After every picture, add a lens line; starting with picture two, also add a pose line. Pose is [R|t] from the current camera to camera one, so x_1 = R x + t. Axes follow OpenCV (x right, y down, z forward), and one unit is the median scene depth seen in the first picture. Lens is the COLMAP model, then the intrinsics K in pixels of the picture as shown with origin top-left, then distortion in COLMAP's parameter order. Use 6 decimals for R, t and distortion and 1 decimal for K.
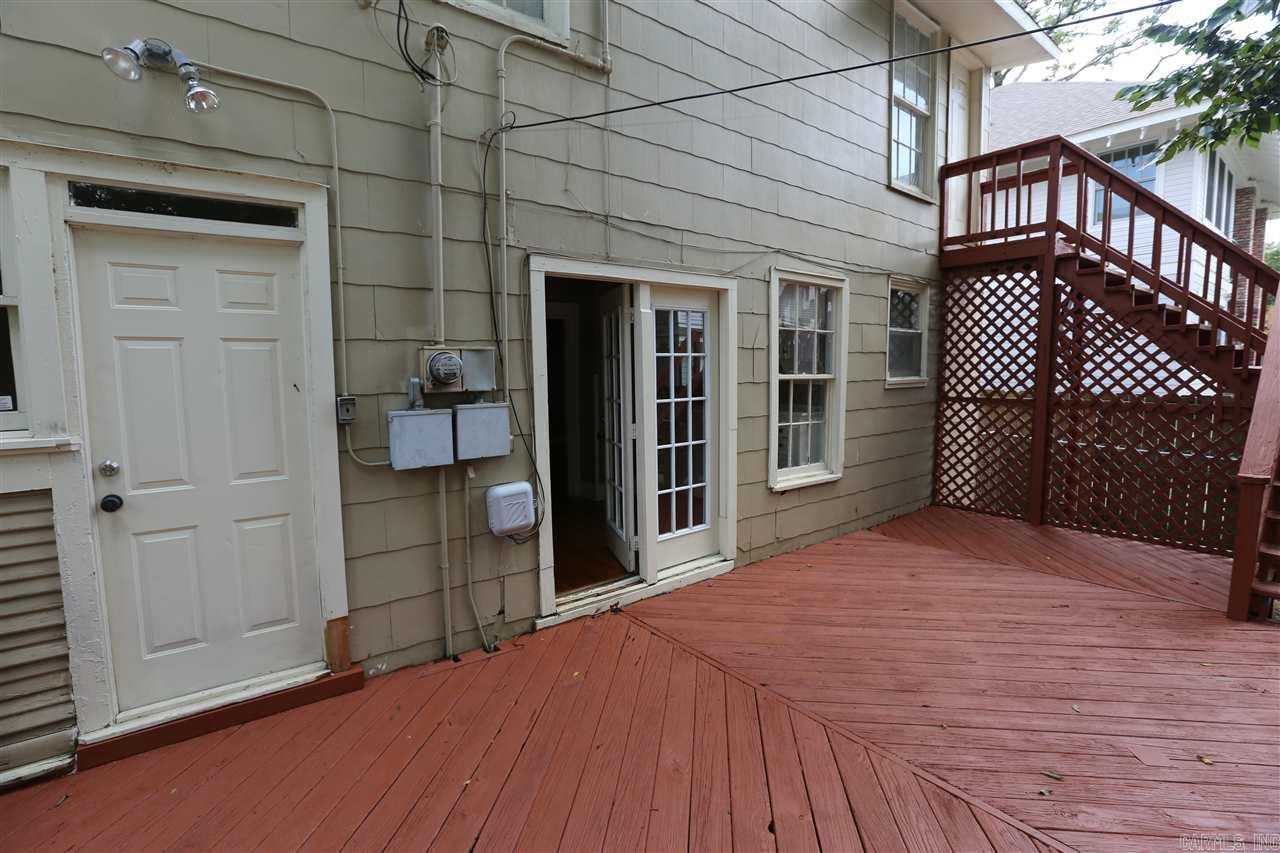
lens RADIAL K [[586.2, 0, 643.4], [0, 586.2, 418.3], [0, 0, 1]] dist [-0.041213, 0.010394]
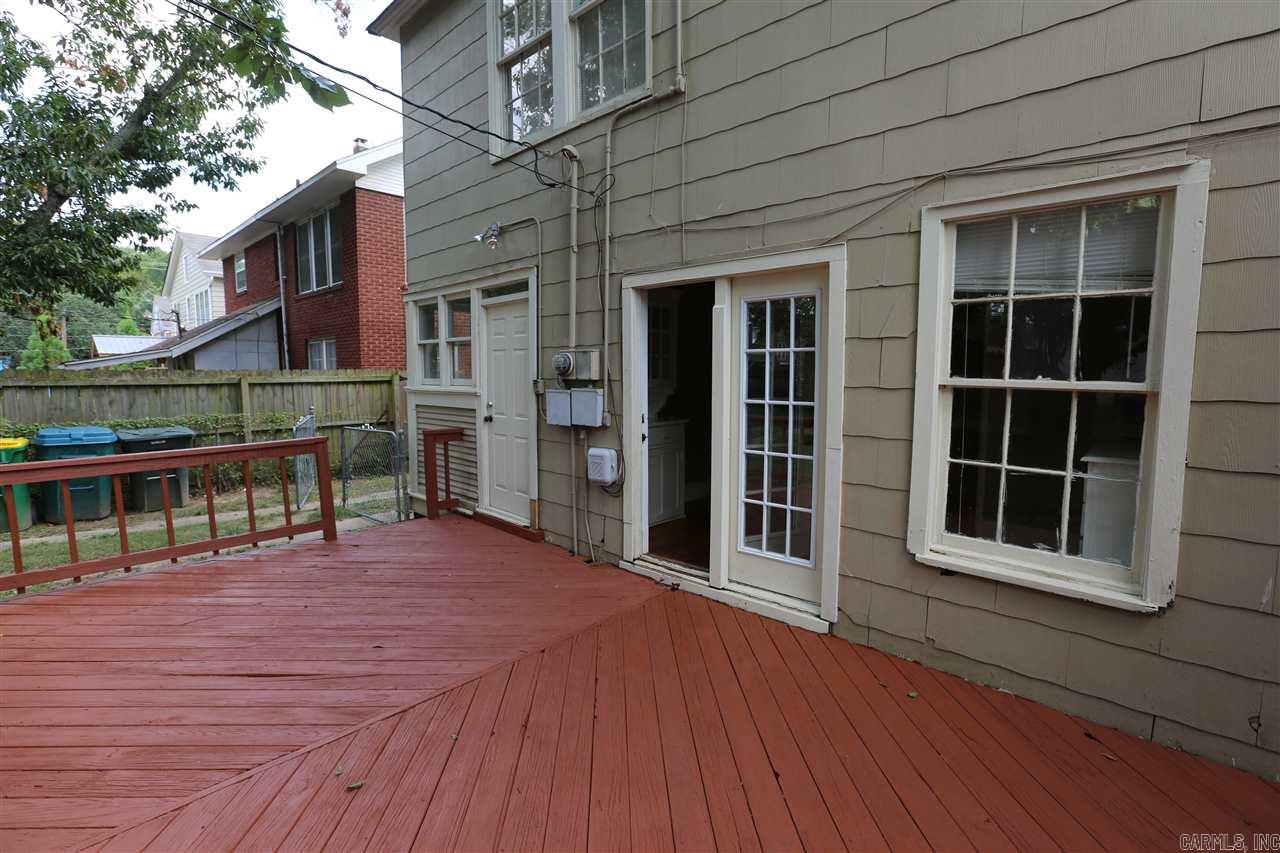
lens RADIAL K [[586.2, 0, 637.5], [0, 586.2, 422.8], [0, 0, 1]] dist [-0.041213, 0.010394]
pose [[0.156231, 0.097748, -0.982872, 0.665700], [-0.091947, 0.992209, 0.084062, -0.041873], [0.983432, 0.077239, 0.164001, 0.499799]]
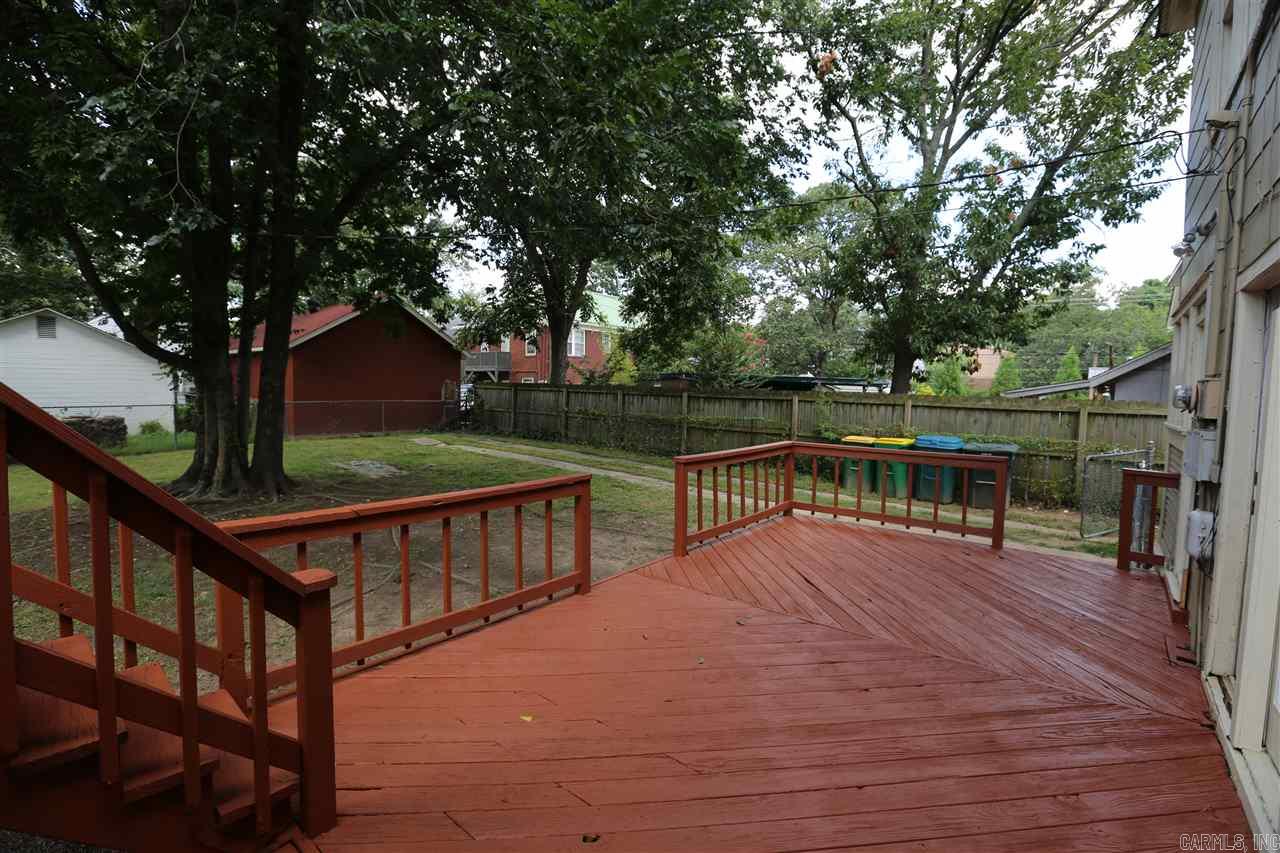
lens RADIAL K [[586.2, 0, 641.7], [0, 586.2, 425.7], [0, 0, 1]] dist [-0.041213, 0.010394]
pose [[-0.970494, 0.000068, -0.241126, 0.568811], [-0.038685, 0.987003, 0.155979, -0.089123], [0.238003, 0.160704, -0.957877, 0.988900]]
